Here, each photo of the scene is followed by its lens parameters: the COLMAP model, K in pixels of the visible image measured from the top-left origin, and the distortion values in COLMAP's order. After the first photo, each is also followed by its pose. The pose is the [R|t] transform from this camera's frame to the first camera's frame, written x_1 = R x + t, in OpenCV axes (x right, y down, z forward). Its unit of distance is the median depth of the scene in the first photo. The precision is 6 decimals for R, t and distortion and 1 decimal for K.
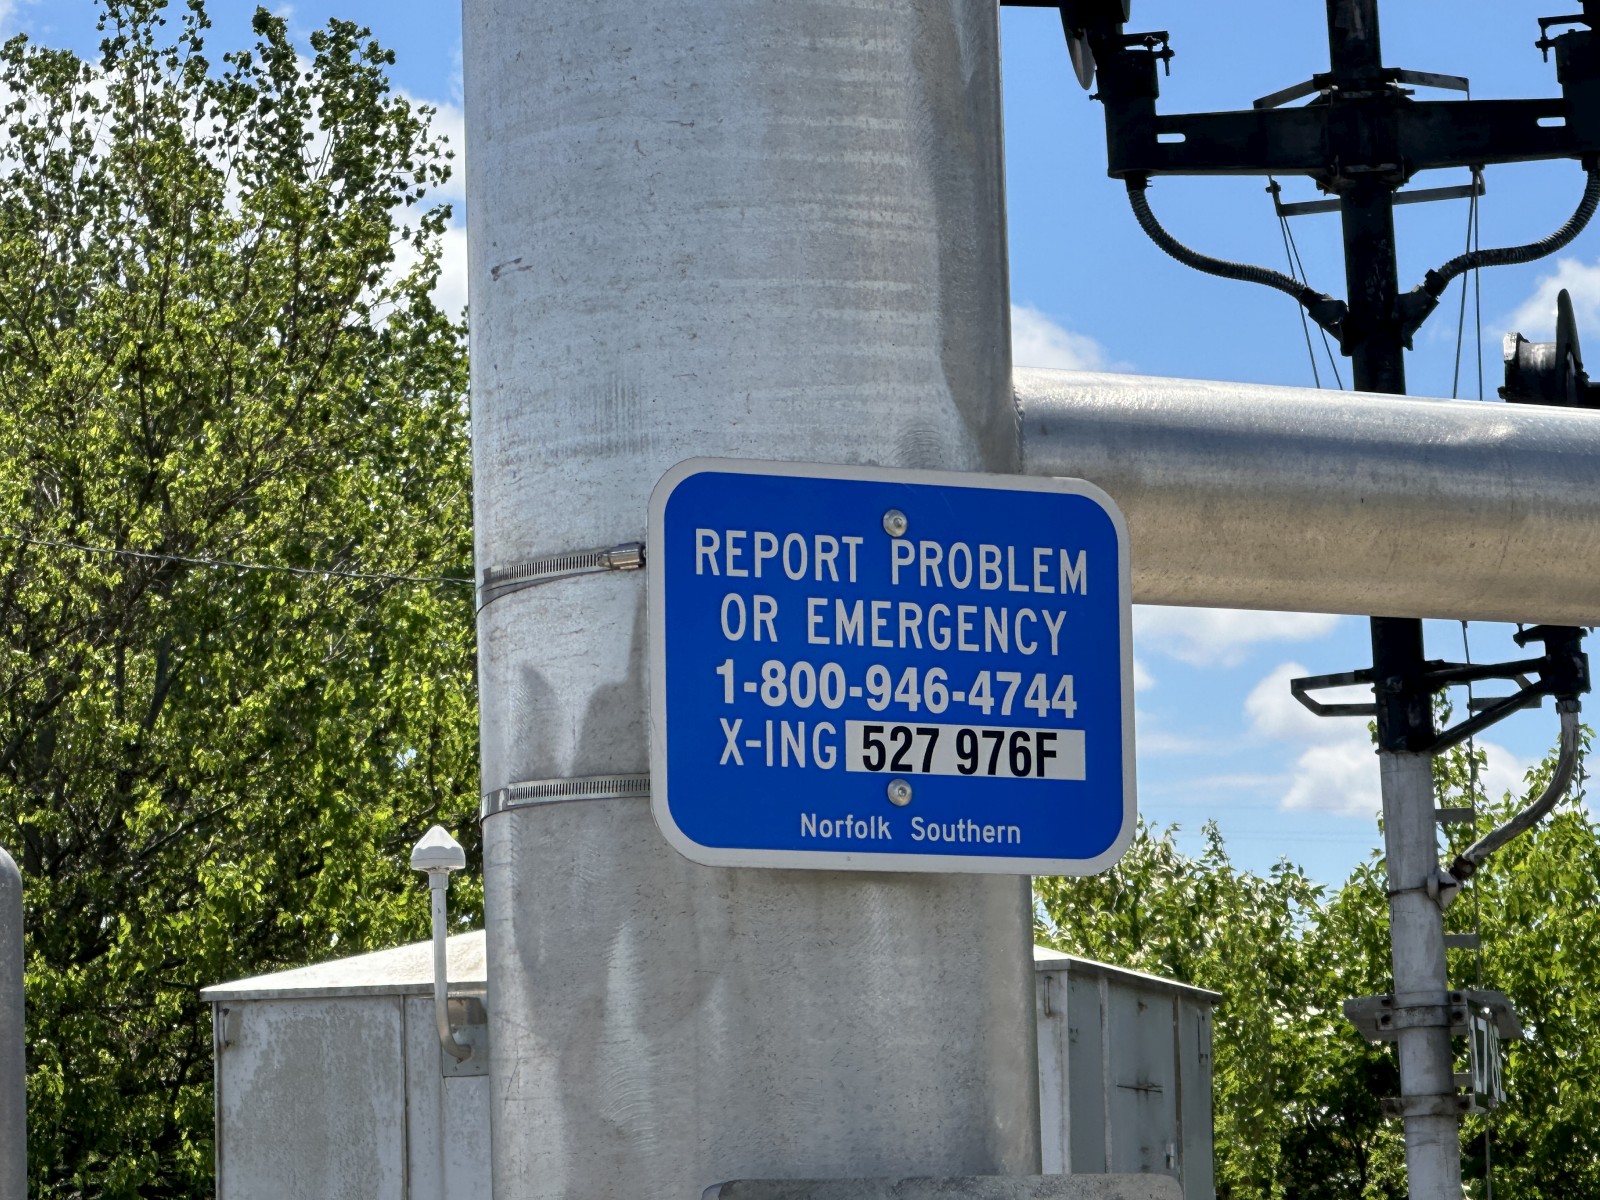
lens RADIAL K [[6317.6, 0, 796.2], [0, 6317.6, 598.1], [0, 0, 1]] dist [0.348026, 0.000000]
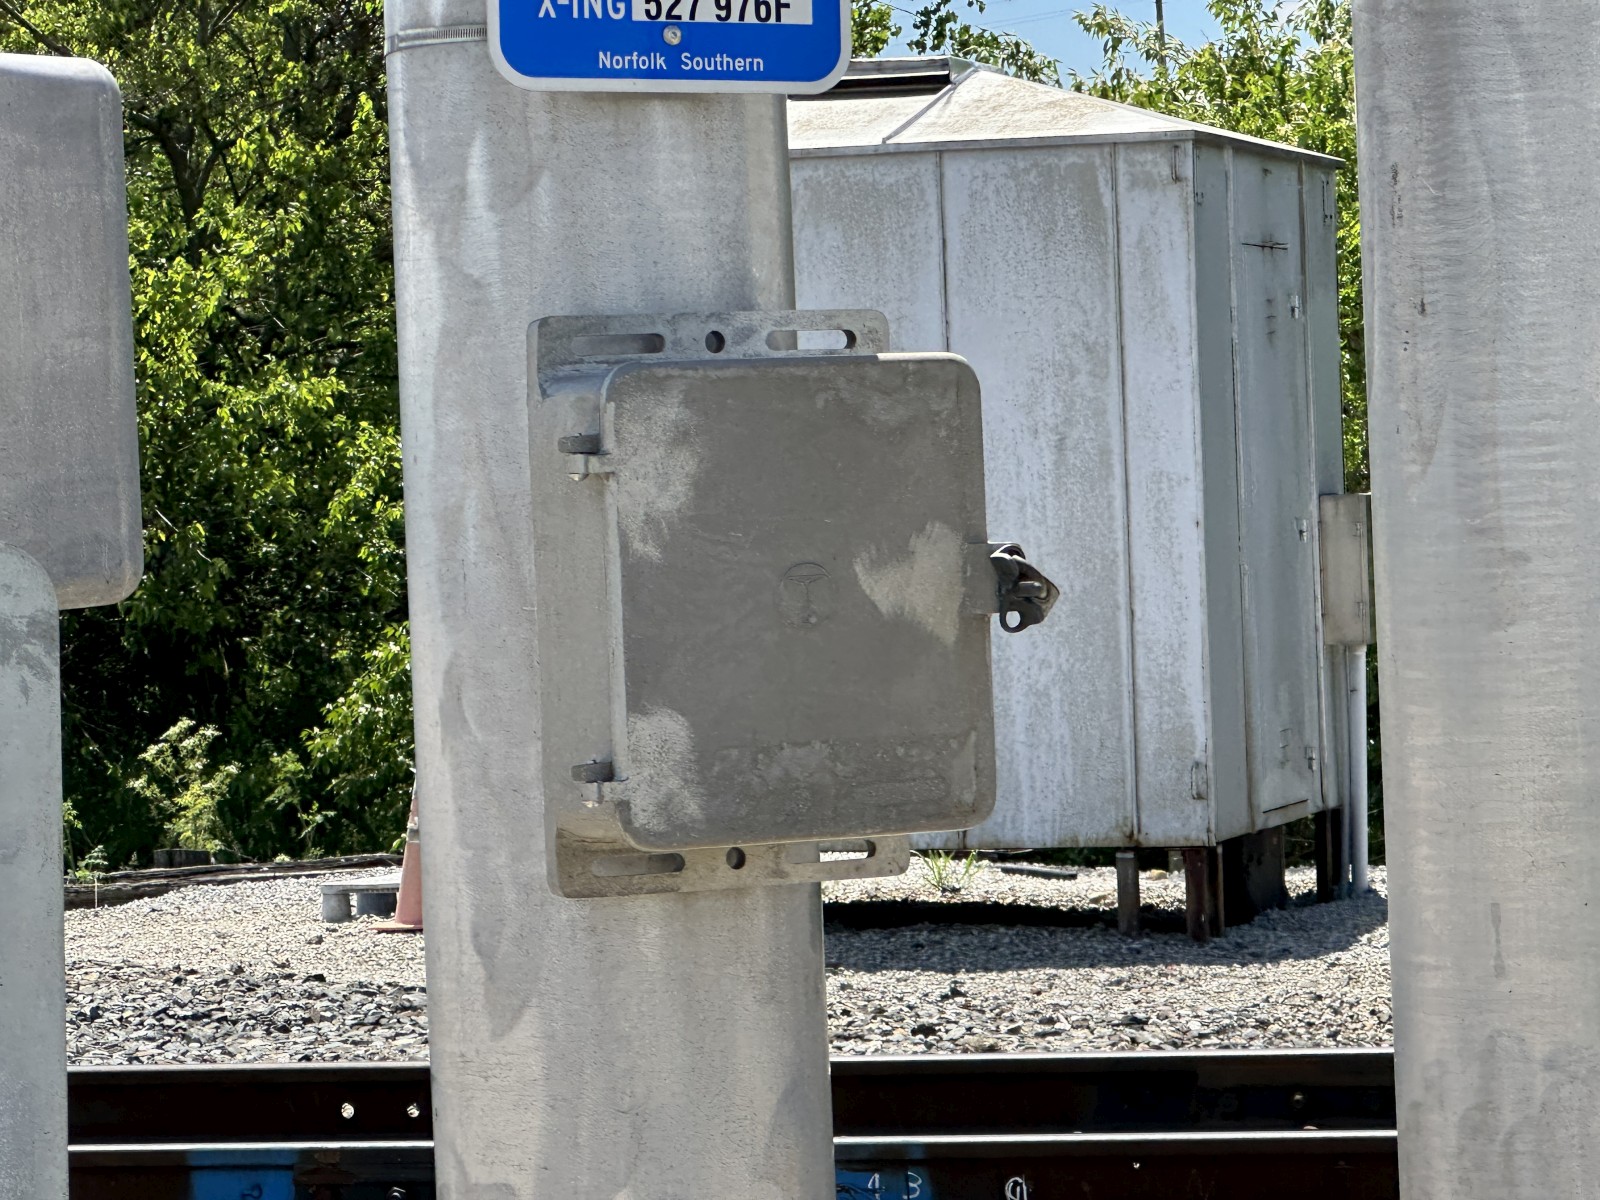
lens RADIAL K [[5921.9, 0, 799.4], [0, 5921.9, 601.4], [0, 0, 1]] dist [-0.544955, 0.000000]
pose [[0.999448, -0.007141, -0.032456, 0.083562], [0.011502, 0.990610, 0.136235, -0.021089], [0.031178, -0.136533, 0.990145, -0.276948]]
